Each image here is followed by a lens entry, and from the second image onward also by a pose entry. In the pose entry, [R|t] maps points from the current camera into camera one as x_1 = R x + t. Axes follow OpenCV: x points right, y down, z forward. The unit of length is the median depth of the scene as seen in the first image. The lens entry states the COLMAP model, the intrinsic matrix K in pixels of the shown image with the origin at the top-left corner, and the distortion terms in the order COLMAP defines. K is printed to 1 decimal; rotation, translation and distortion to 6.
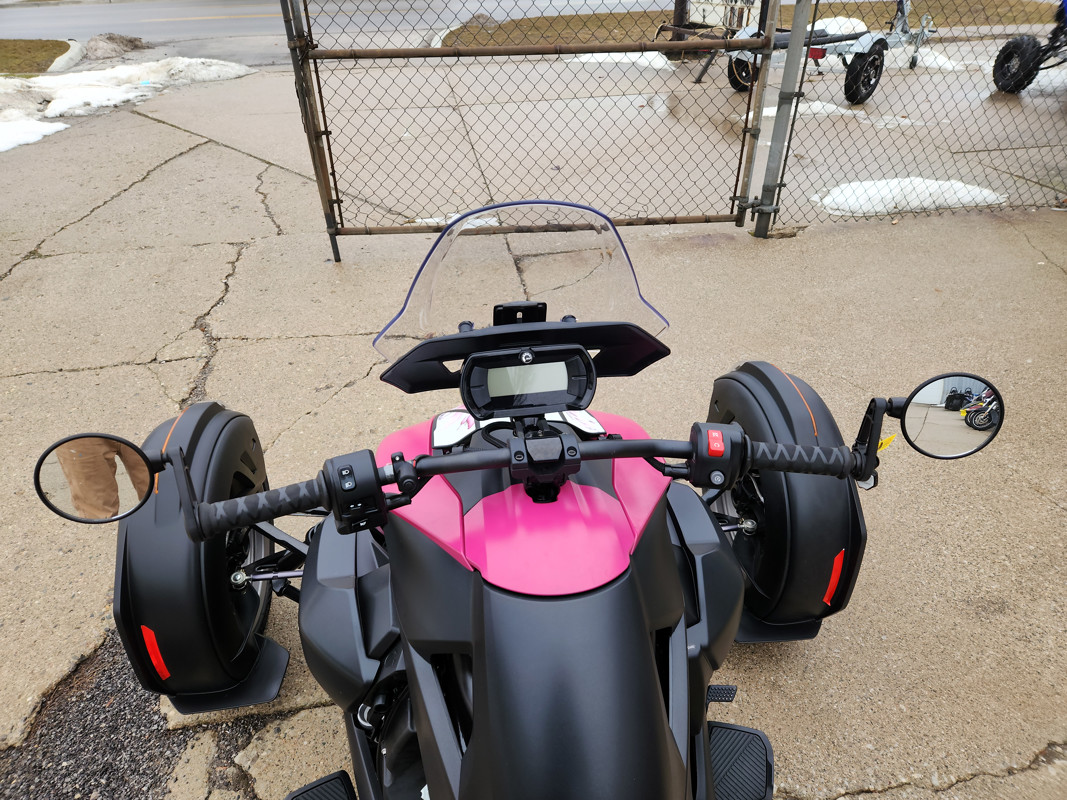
lens RADIAL K [[722.4, 0, 527.3], [0, 722.4, 406.0], [0, 0, 1]] dist [0.082946, -0.067218]
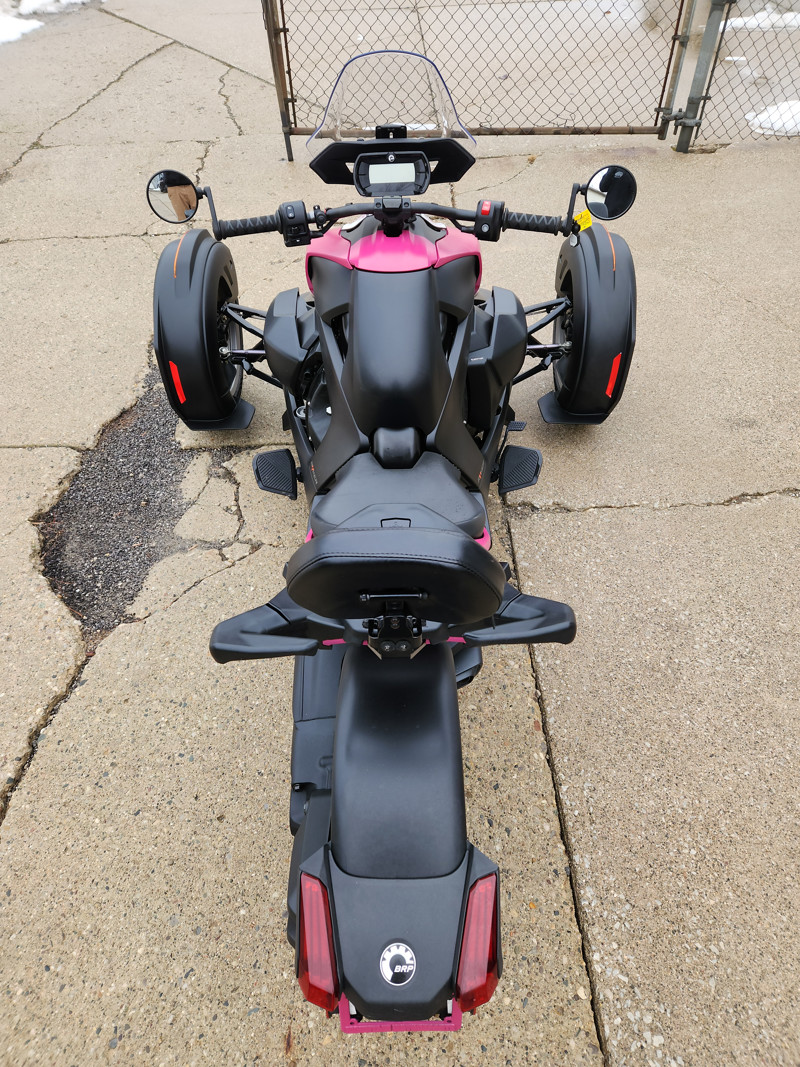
lens RADIAL K [[722.4, 0, 404.4], [0, 722.4, 538.6], [0, 0, 1]] dist [0.082946, -0.067218]
pose [[0.992885, 0.083454, -0.084938, 0.062695], [-0.061889, 0.971067, 0.230650, 0.100470], [0.101729, -0.223752, 0.969323, -0.227587]]
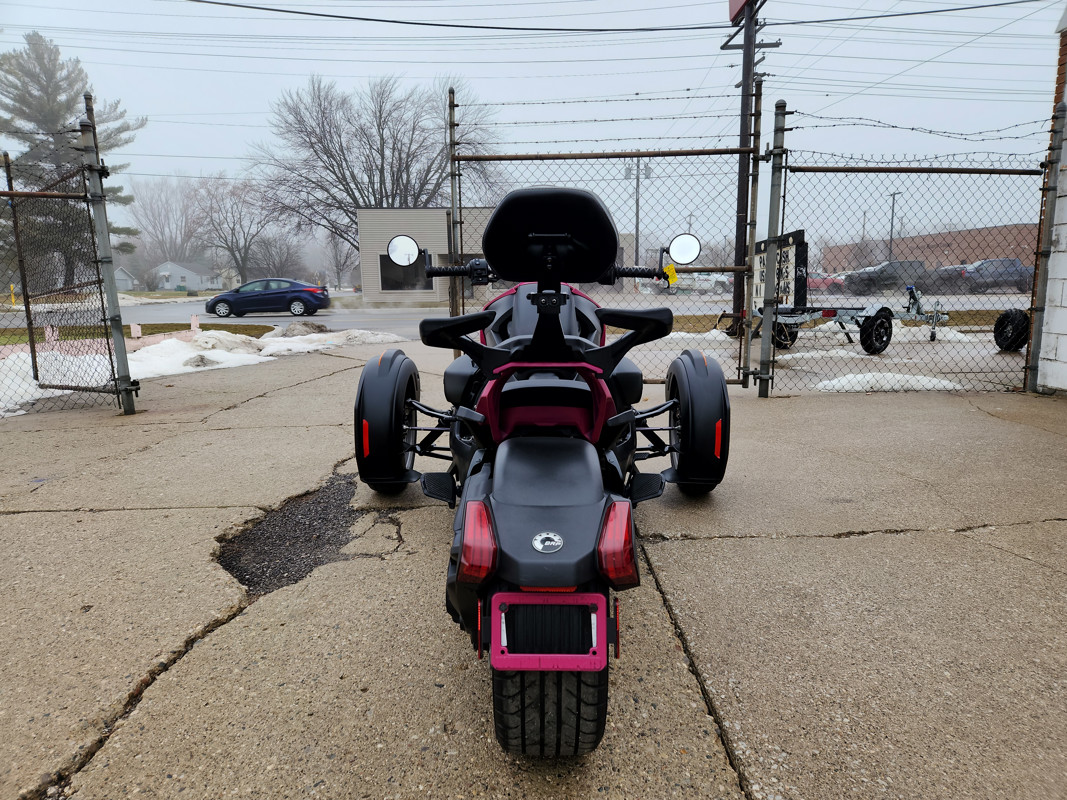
lens RADIAL K [[722.4, 0, 532.4], [0, 722.4, 391.8], [0, 0, 1]] dist [0.082946, -0.067218]
pose [[0.990352, 0.027640, -0.135787, 0.083864], [-0.080876, 0.910985, -0.404432, 0.374923], [0.112521, 0.411512, 0.904432, -0.307378]]
